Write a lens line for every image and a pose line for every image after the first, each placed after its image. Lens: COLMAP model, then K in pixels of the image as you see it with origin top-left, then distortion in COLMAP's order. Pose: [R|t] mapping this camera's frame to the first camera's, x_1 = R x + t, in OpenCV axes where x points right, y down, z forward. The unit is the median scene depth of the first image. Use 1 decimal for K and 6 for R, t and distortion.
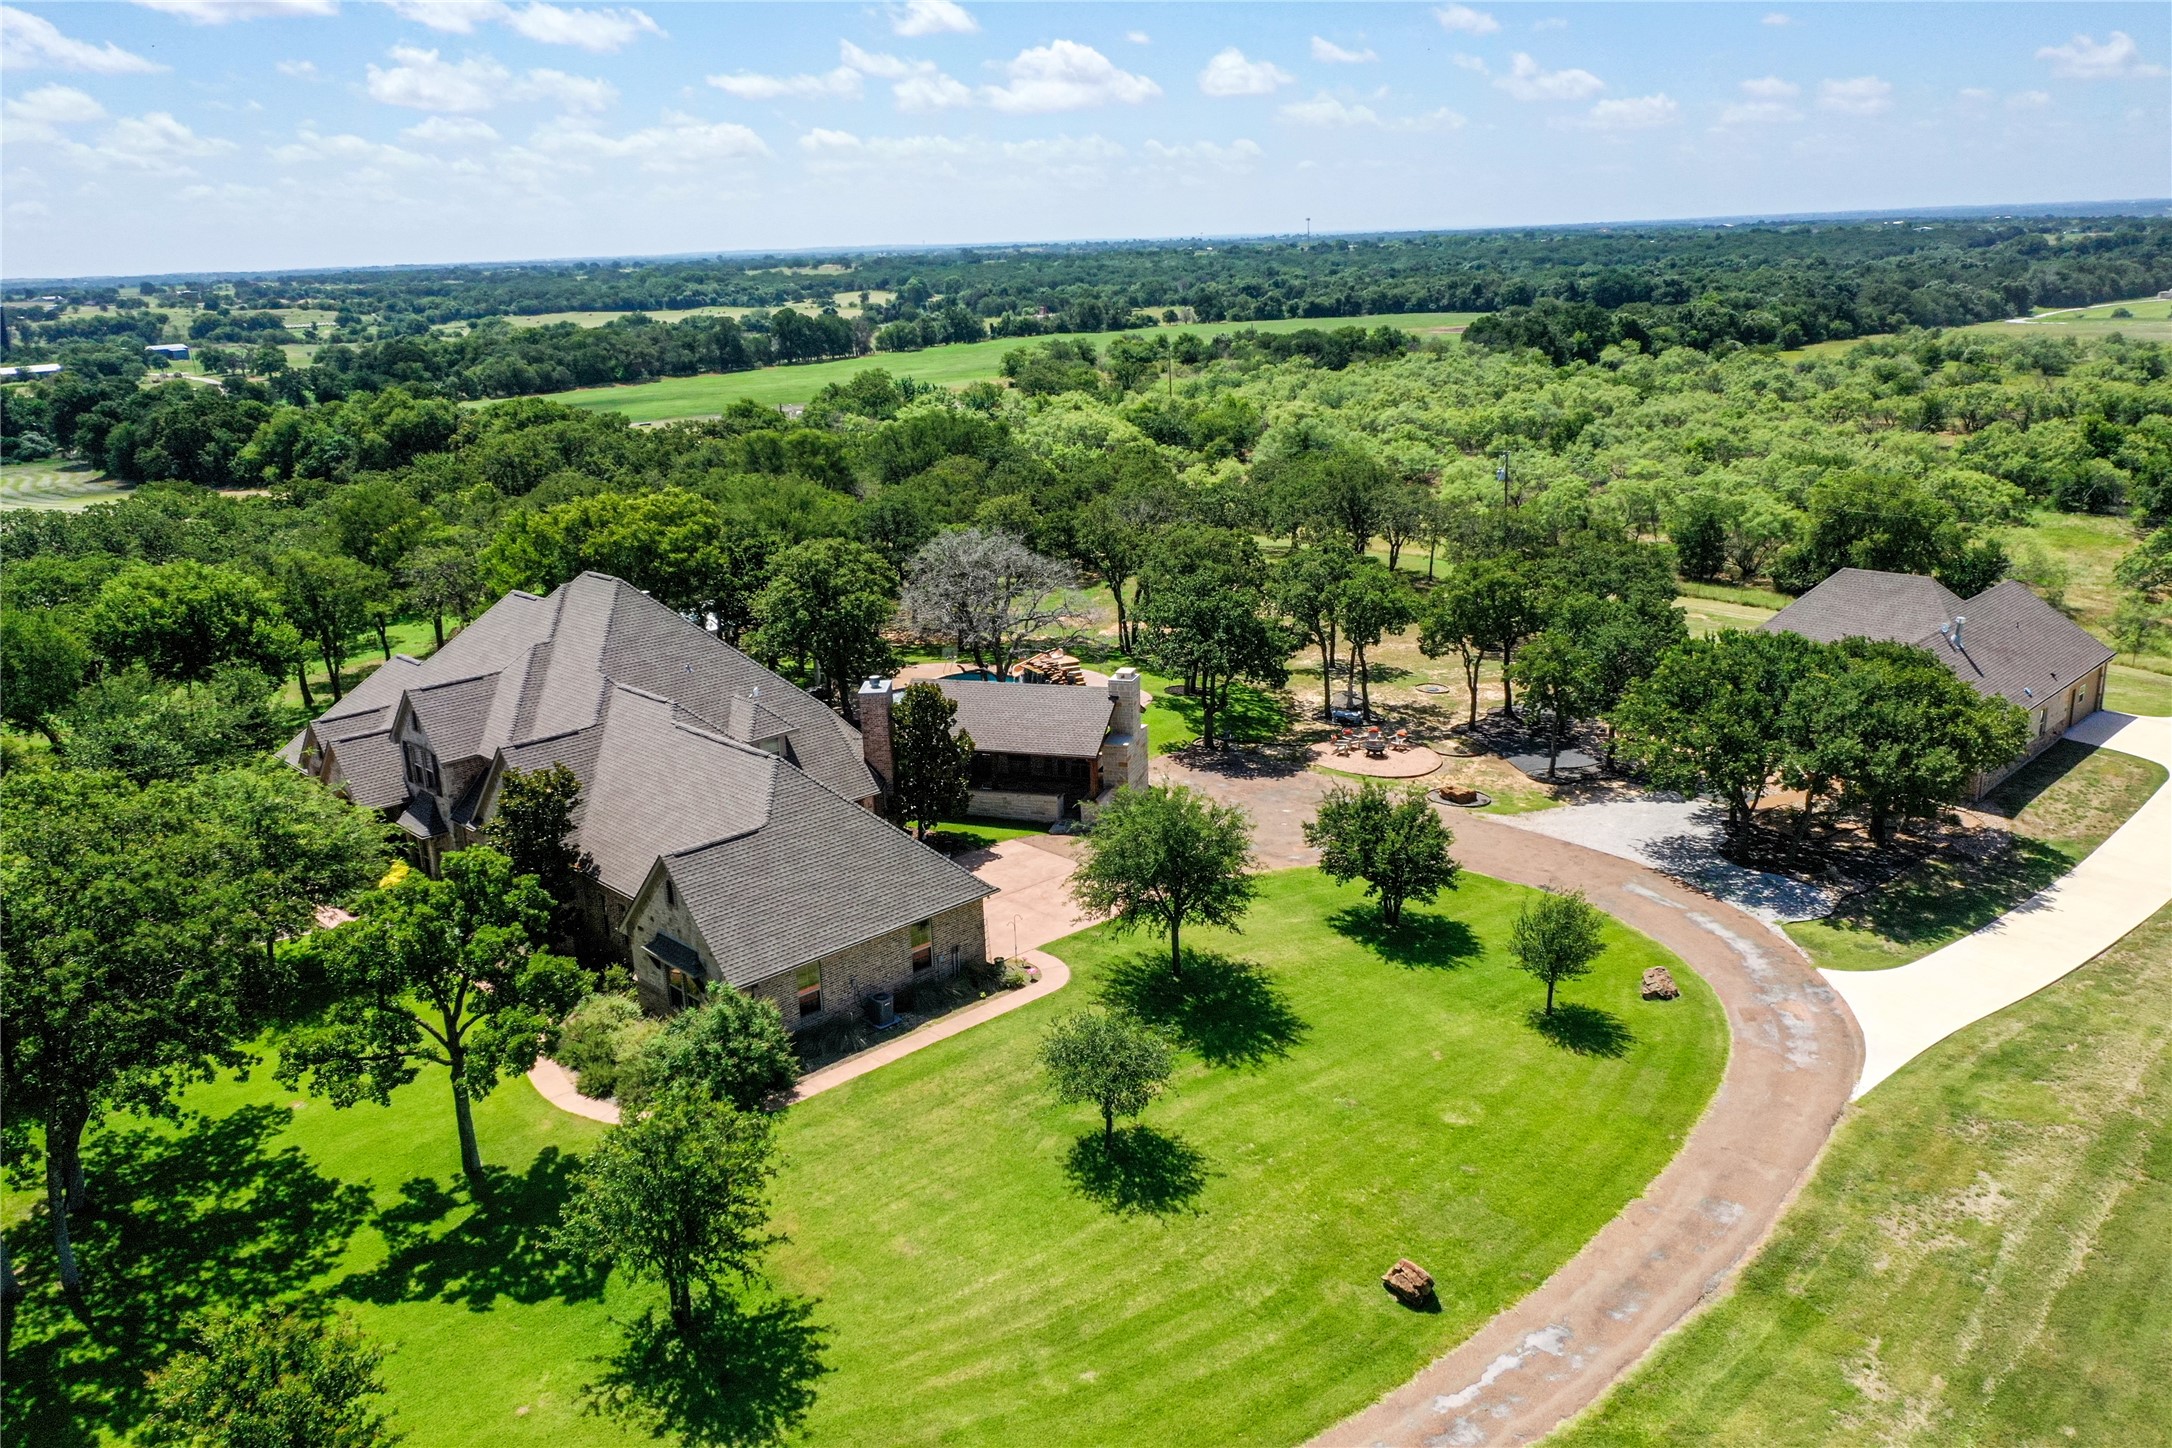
lens RADIAL K [[1661.6, 0, 1086.0], [0, 1661.6, 724.0], [0, 0, 1]] dist [-0.005853, -0.002276]
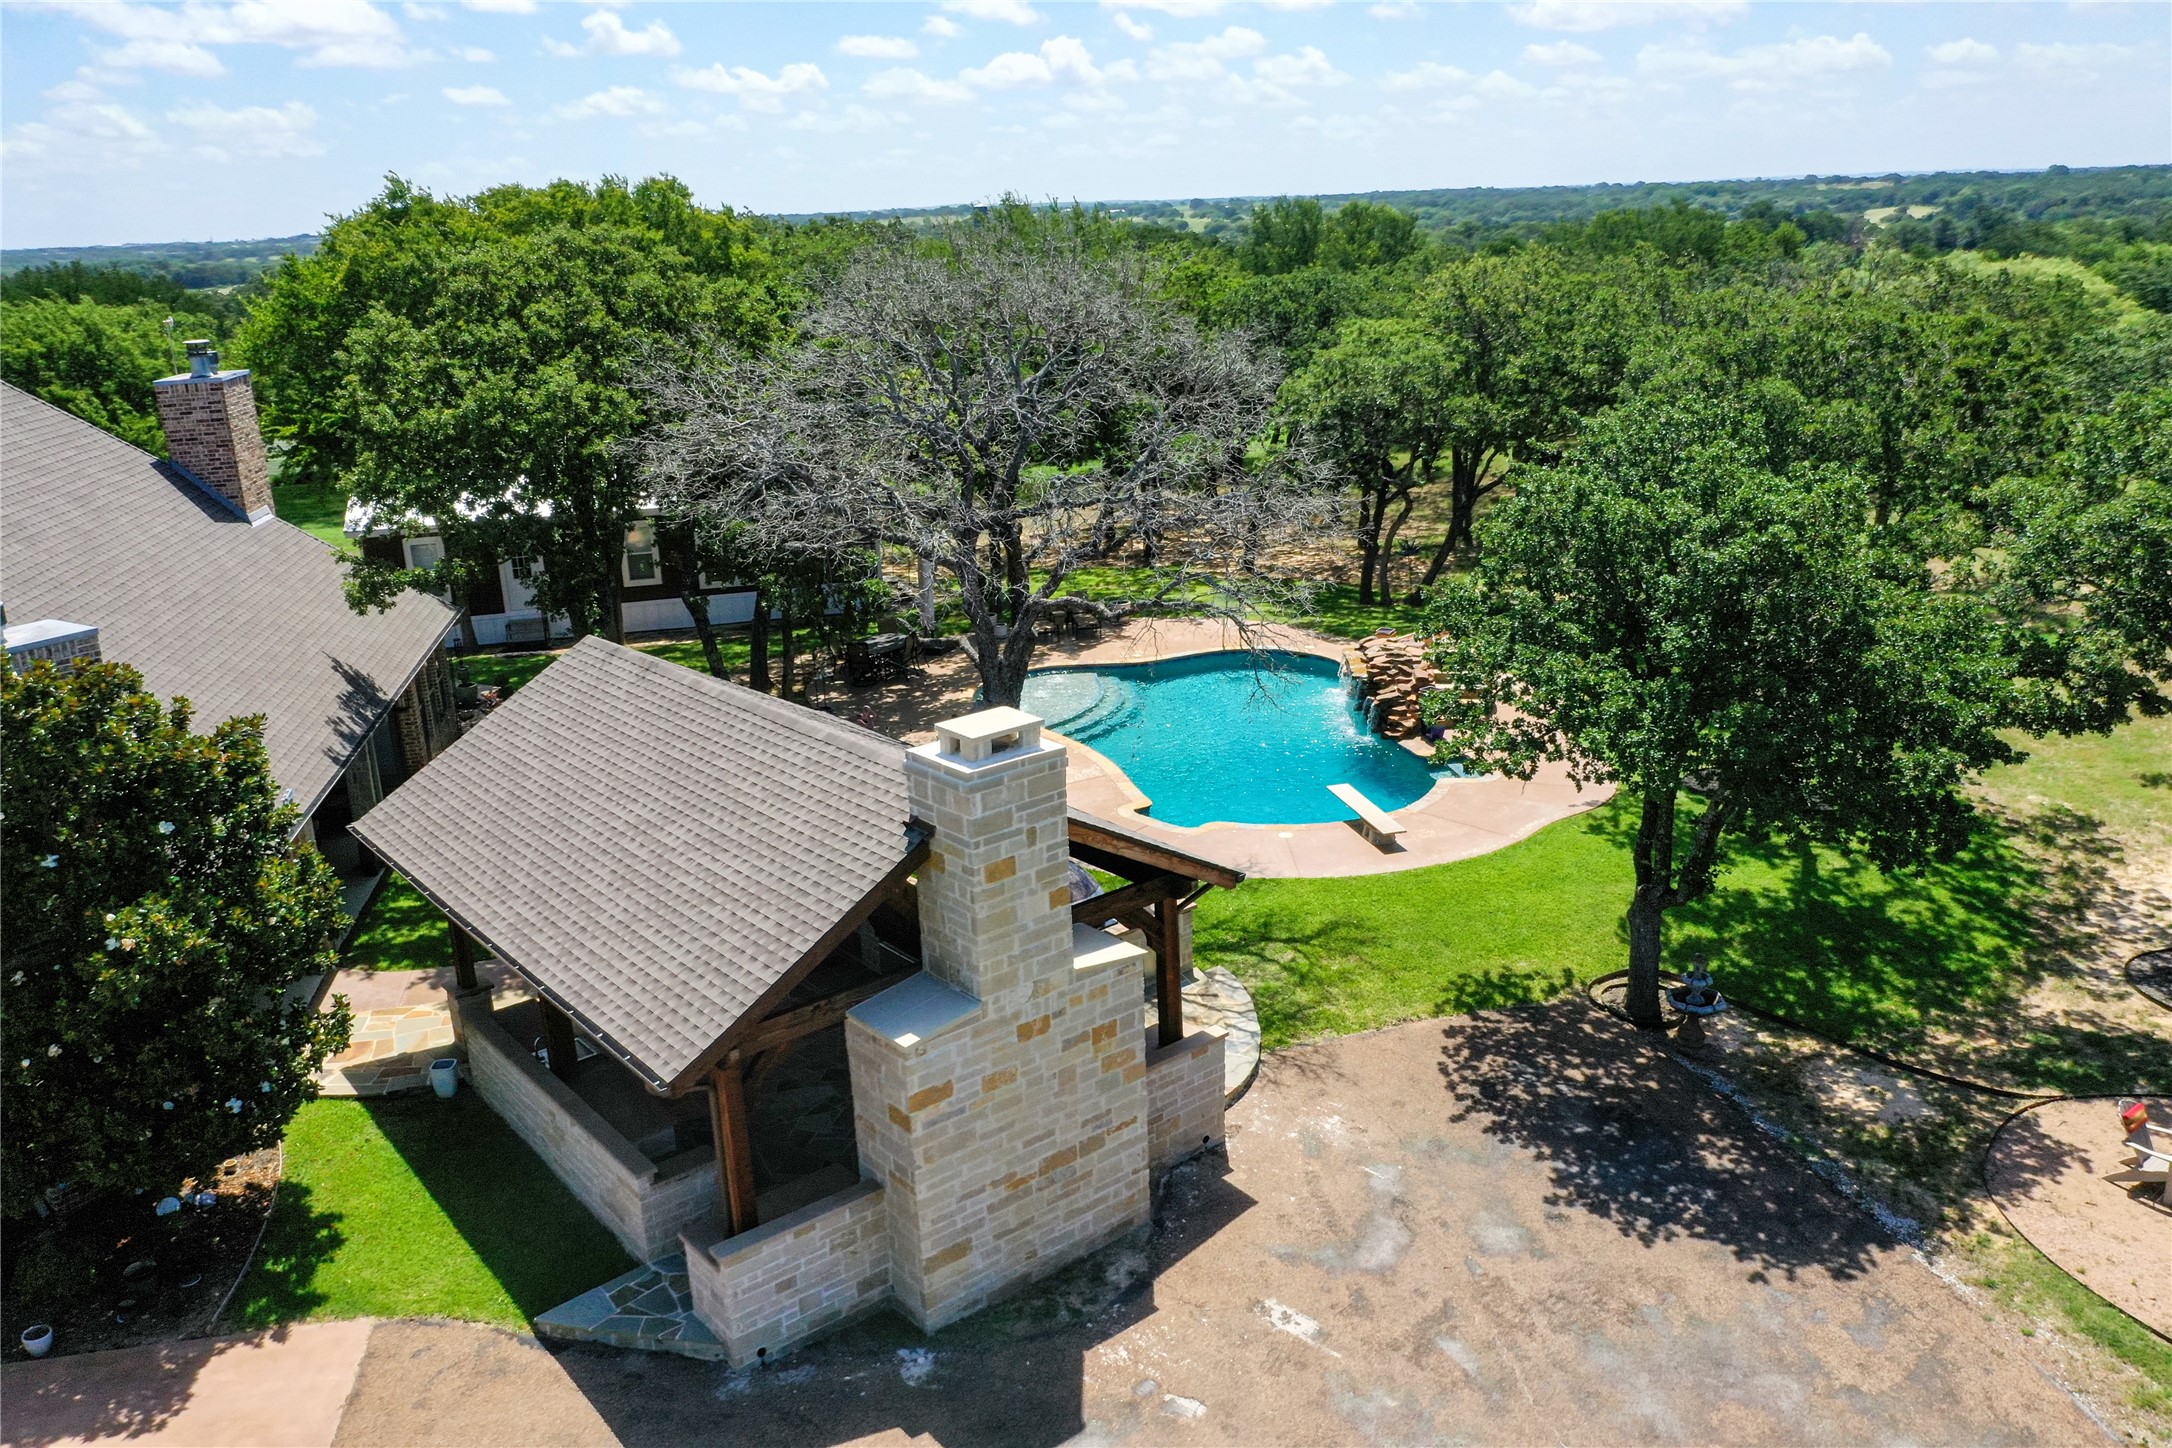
lens RADIAL K [[1661.6, 0, 1086.0], [0, 1661.6, 724.0], [0, 0, 1]] dist [-0.005853, -0.002276]
pose [[0.836025, 0.161715, -0.524319, 0.138603], [-0.140088, 0.986821, 0.080995, -0.047503], [0.530507, 0.005737, 0.847661, 0.706576]]
